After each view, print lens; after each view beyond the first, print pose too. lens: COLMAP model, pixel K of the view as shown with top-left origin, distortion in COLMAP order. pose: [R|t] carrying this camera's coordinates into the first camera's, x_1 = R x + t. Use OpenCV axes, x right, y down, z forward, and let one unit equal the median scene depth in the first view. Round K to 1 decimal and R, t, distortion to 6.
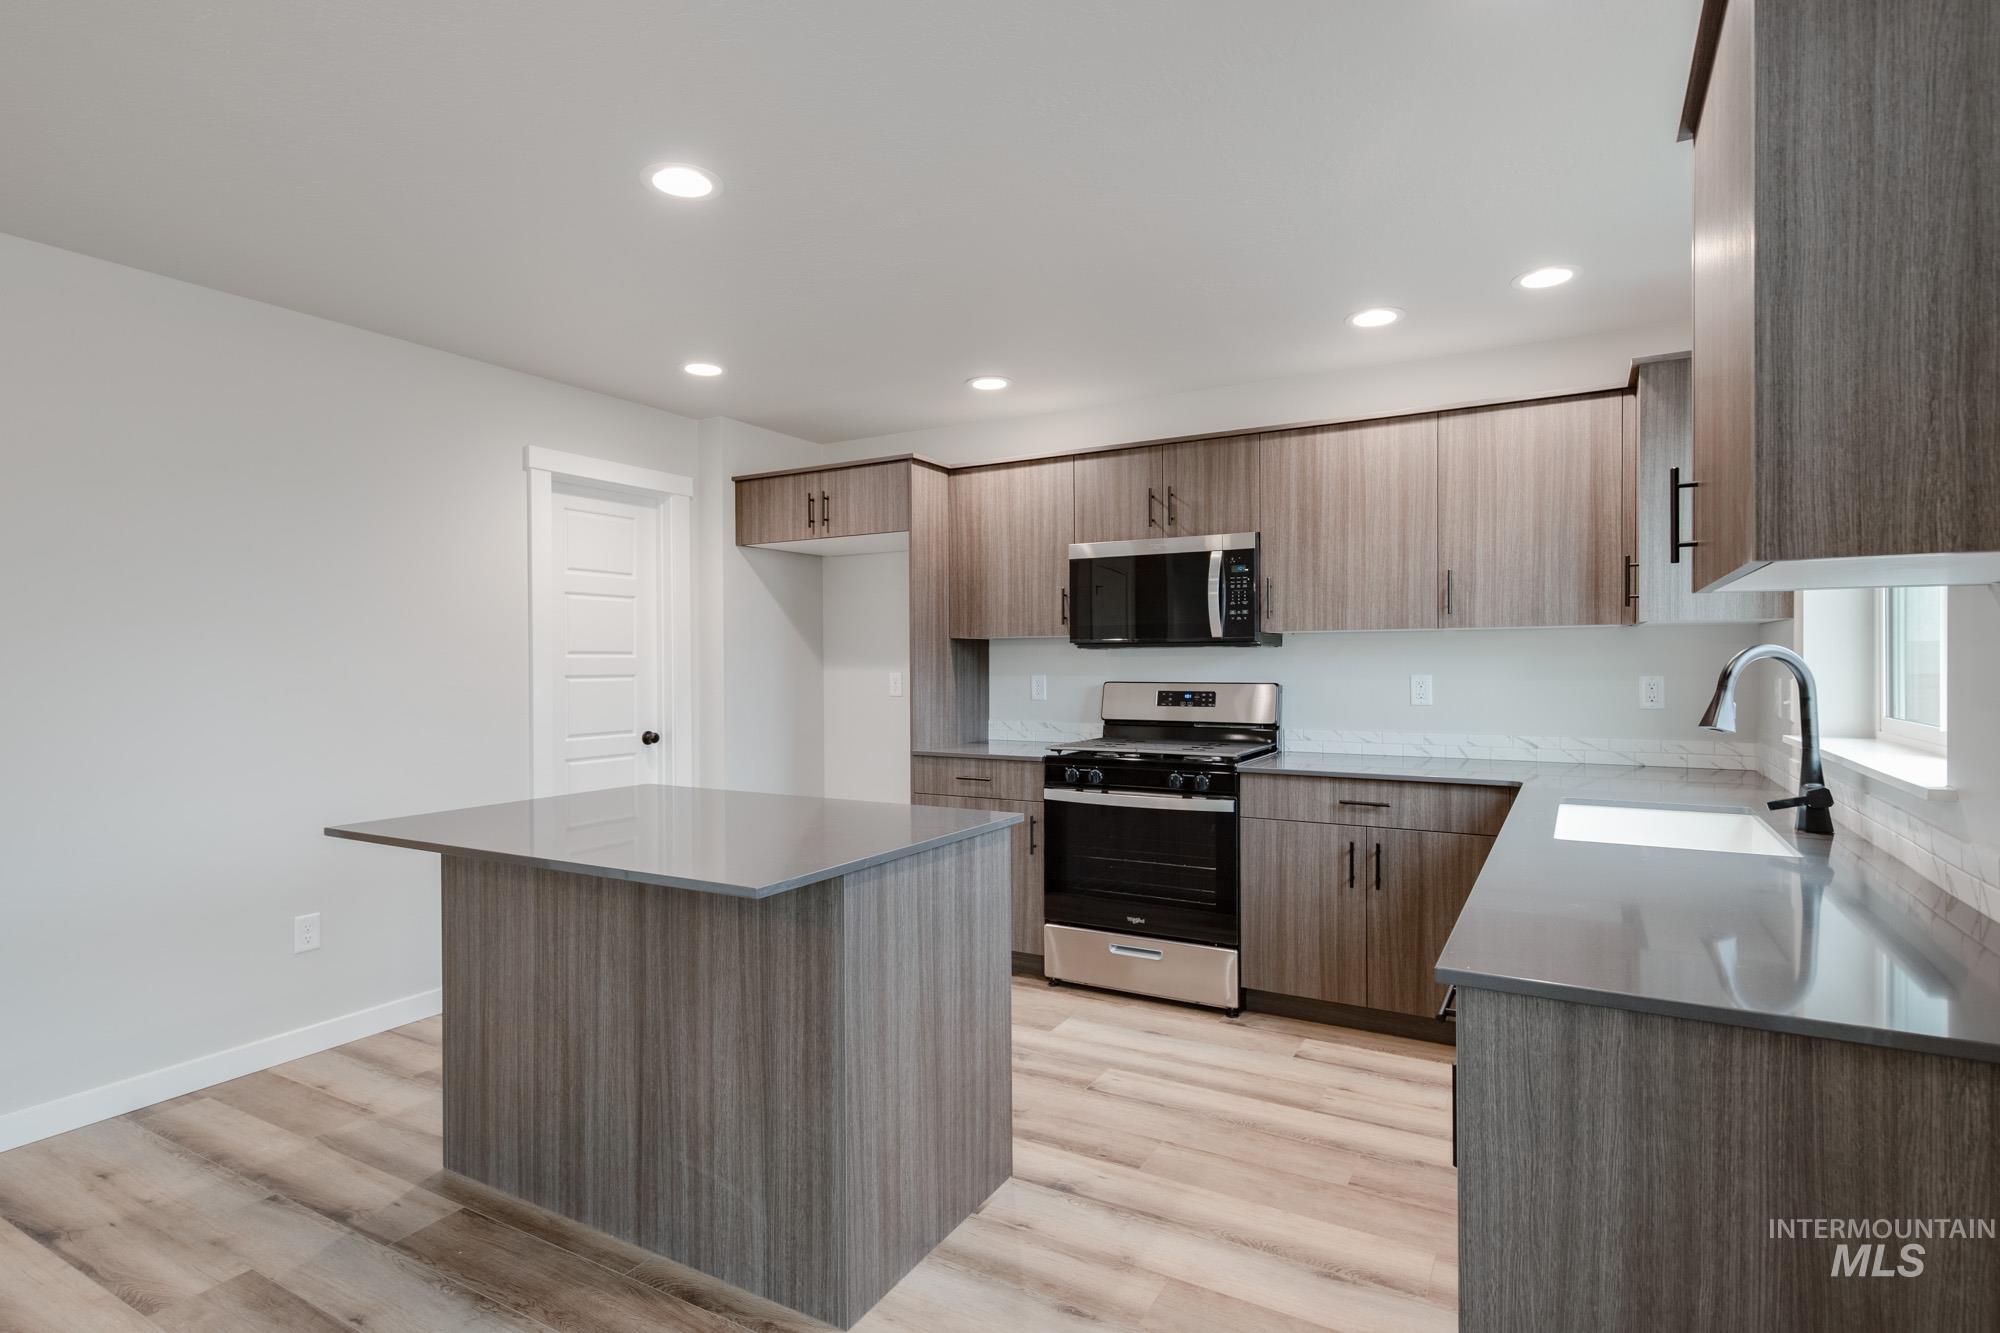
lens RADIAL K [[1026.5, 0, 929.9], [0, 1026.5, 665.5], [0, 0, 1]] dist [0.012699, -0.001042]
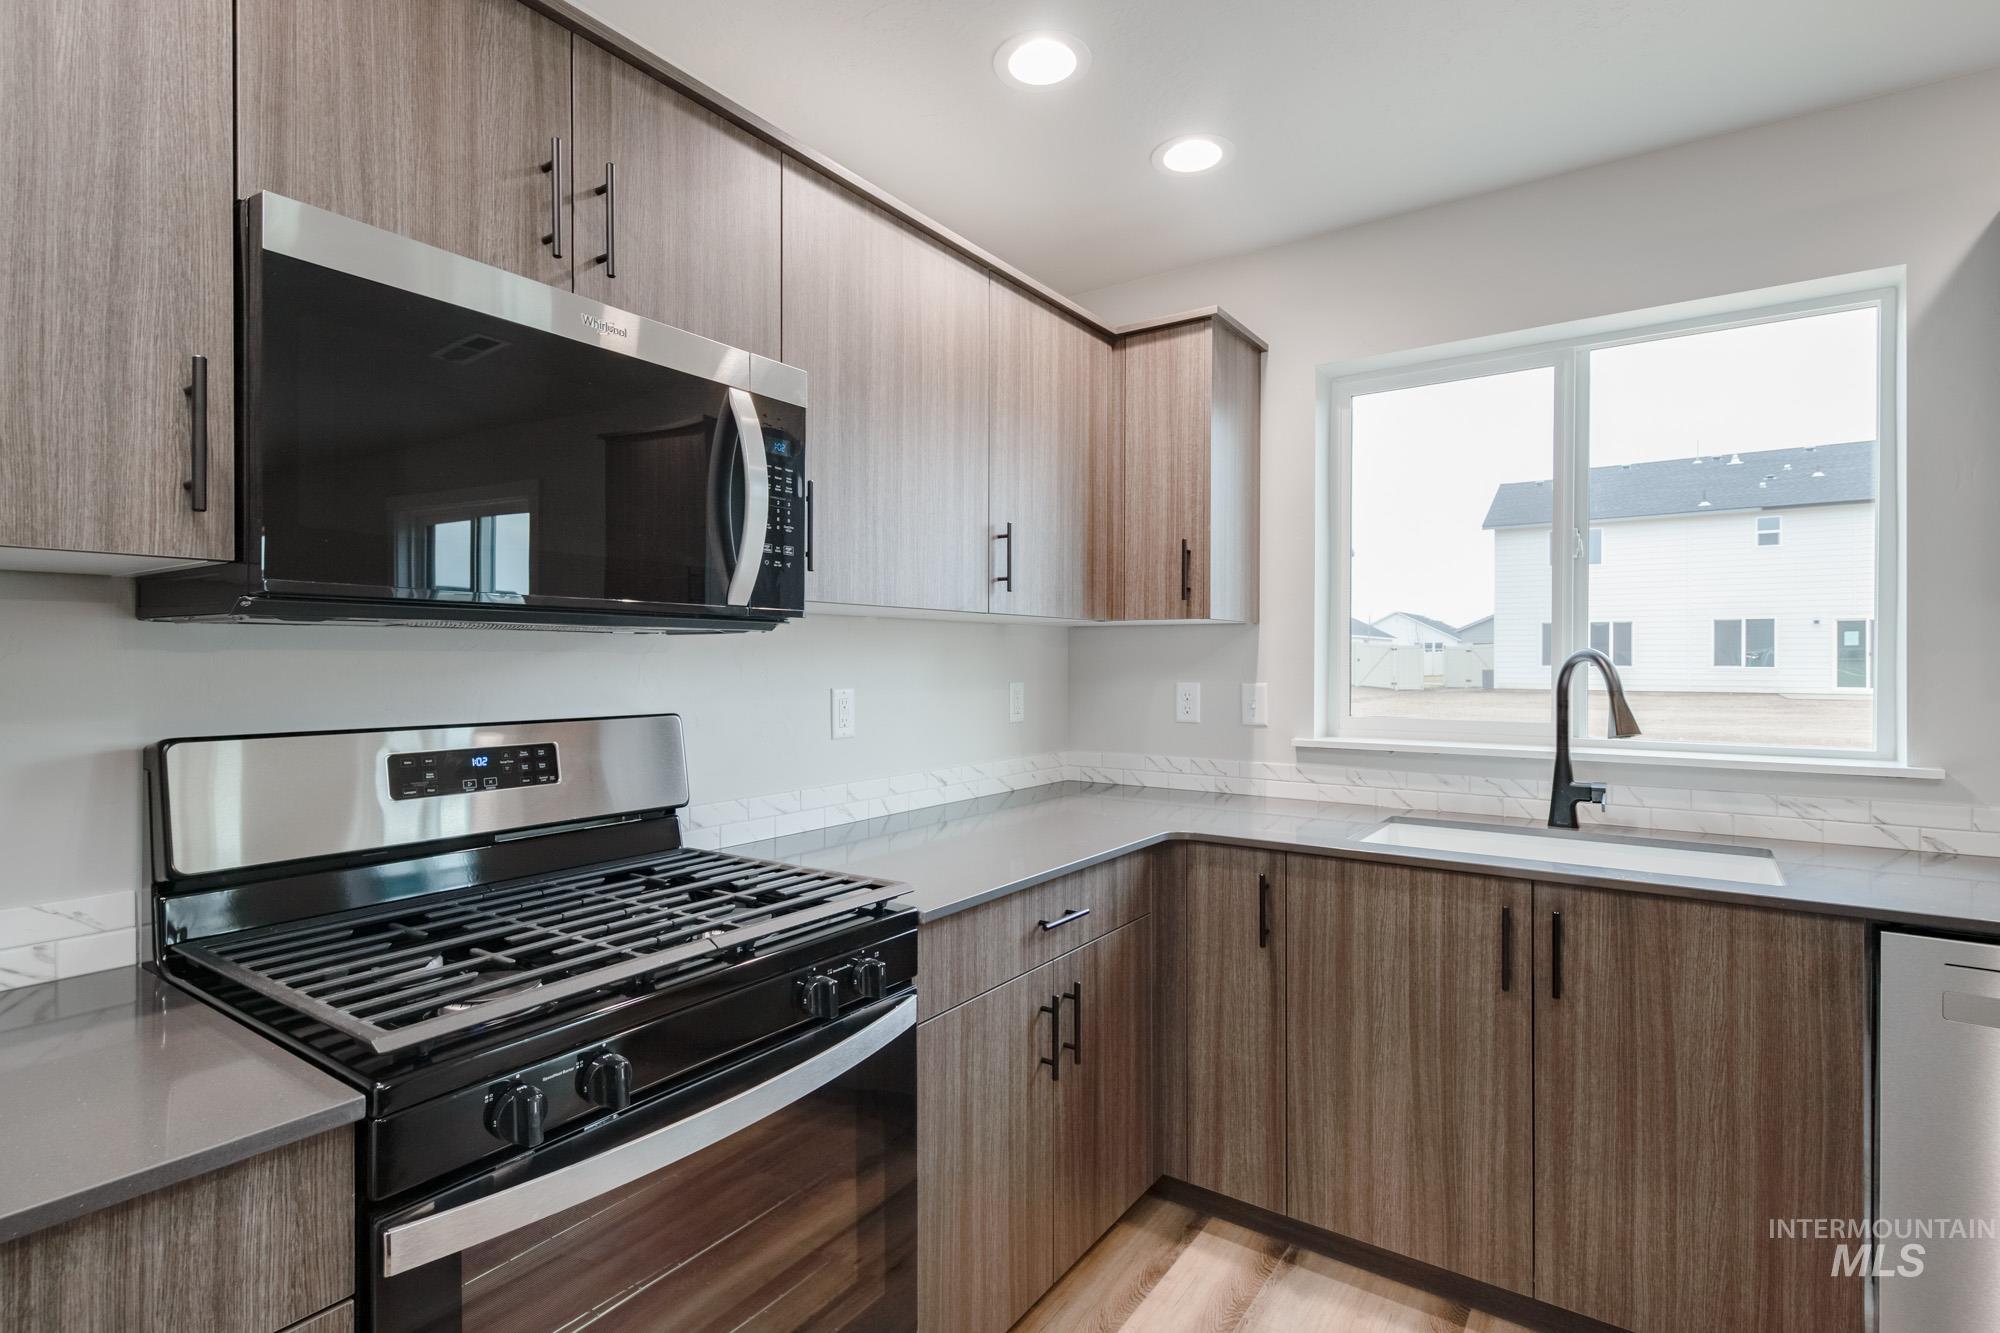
lens RADIAL K [[971.8, 0, 1007.0], [0, 971.8, 662.1], [0, 0, 1]] dist [0.006757, -0.002576]
pose [[0.050029, 0.001772, 0.998746, -0.110965], [0.002660, 0.999995, -0.001907, -0.005381], [-0.998744, 0.002752, 0.050024, 1.024330]]
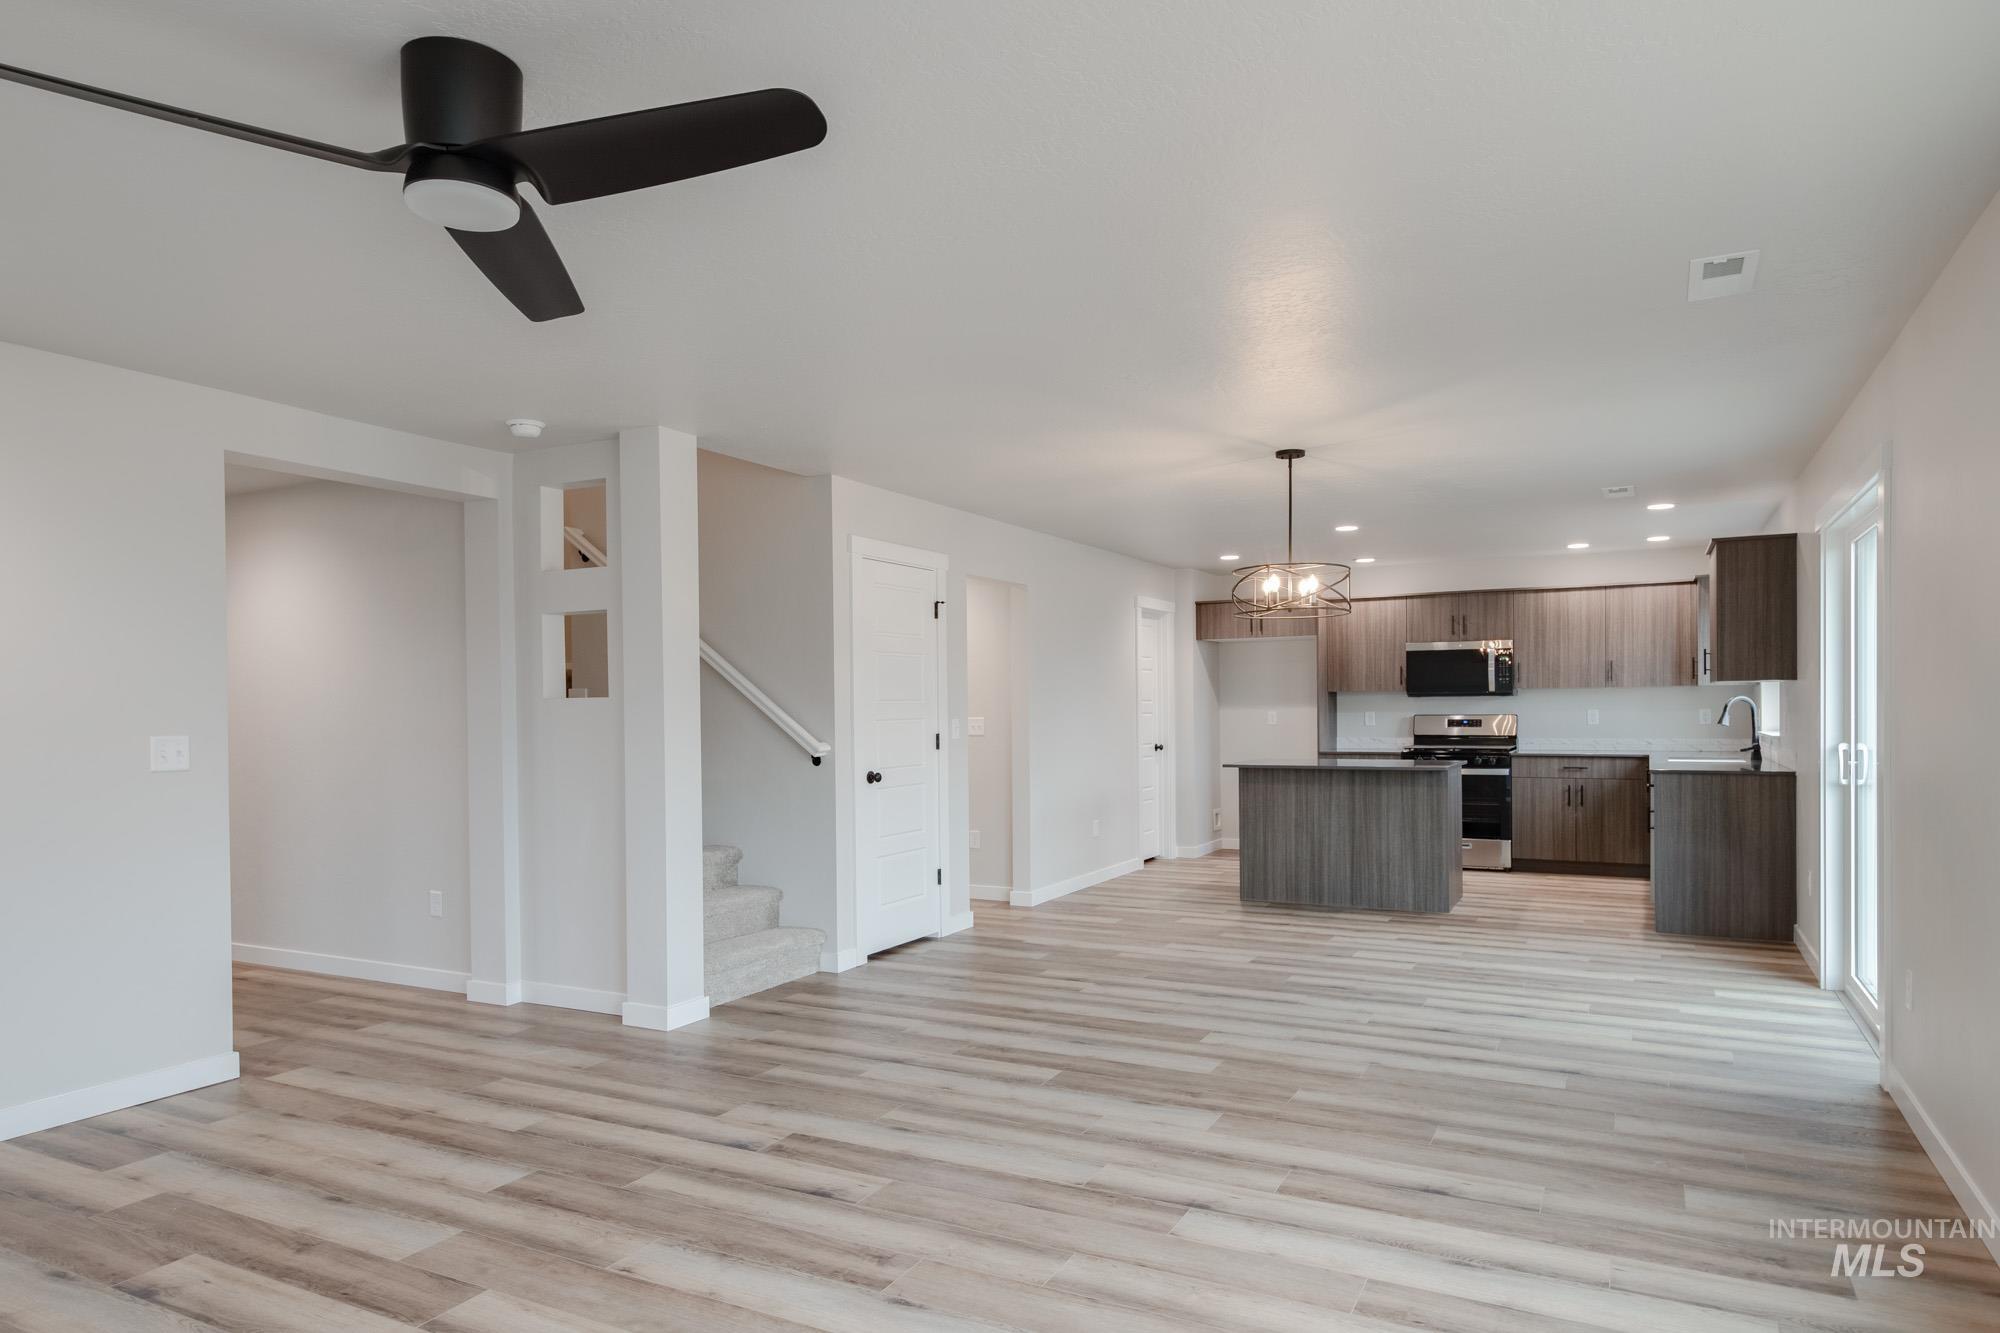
lens RADIAL K [[1261.8, 0, 898.6], [0, 1261.8, 712.4], [0, 0, 1]] dist [0.033611, -0.008804]
pose [[0.999422, -0.004372, 0.033711, -1.128417], [0.004464, 0.999986, -0.002669, 0.017508], [-0.033699, 0.002818, 0.999428, -1.690216]]
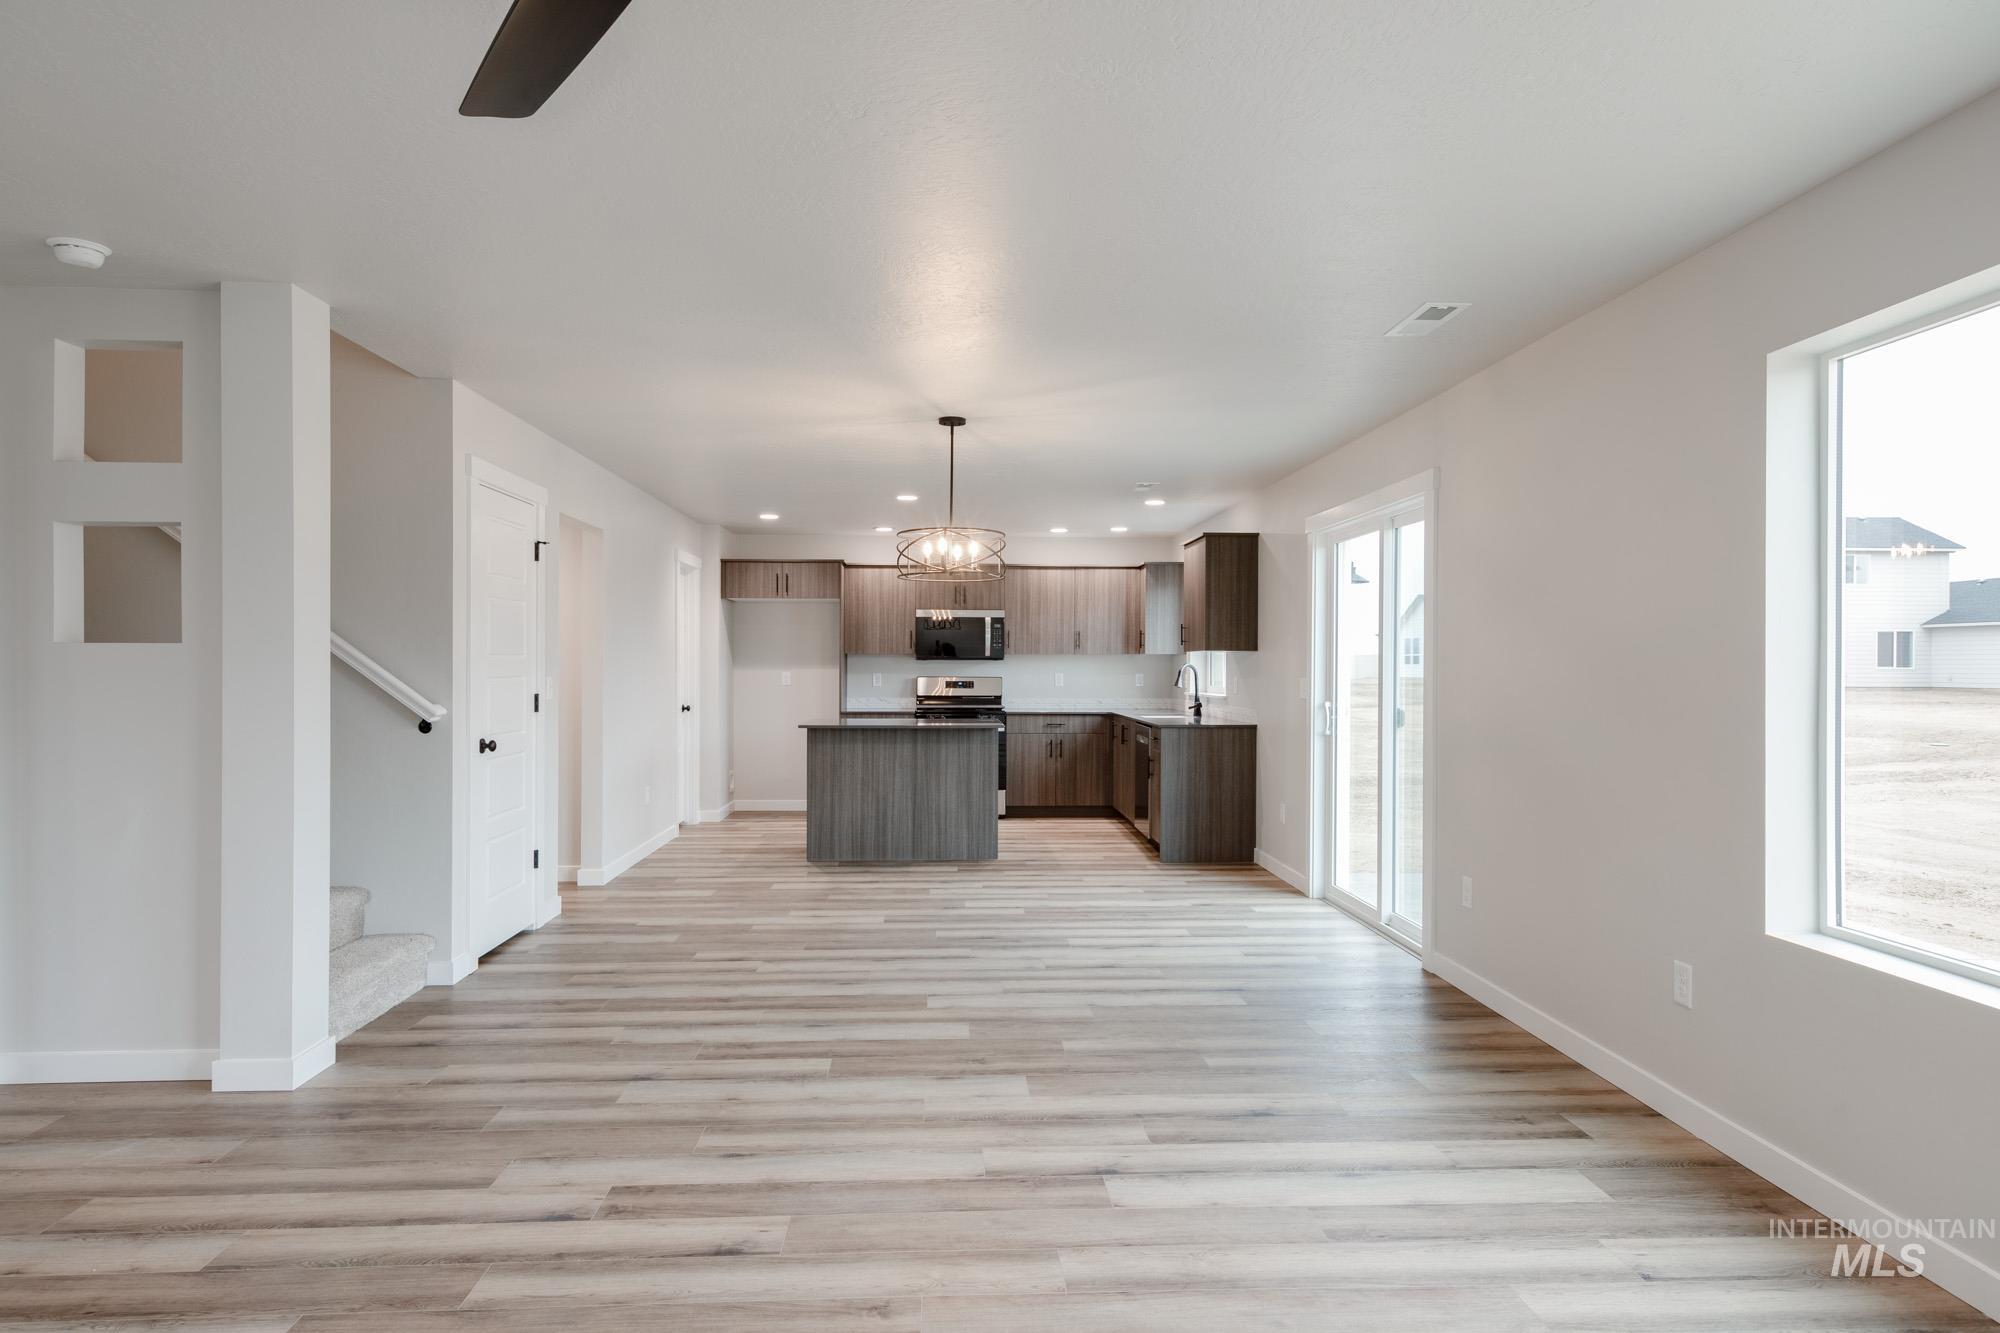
lens RADIAL K [[1261.8, 0, 976.4], [0, 1261.8, 667.2], [0, 0, 1]] dist [0.033611, -0.008804]
pose [[0.825998, 0.007776, 0.563619, -1.501163], [-0.004488, 0.999964, -0.007219, 0.019082], [-0.563654, 0.003433, 0.826004, -1.458927]]
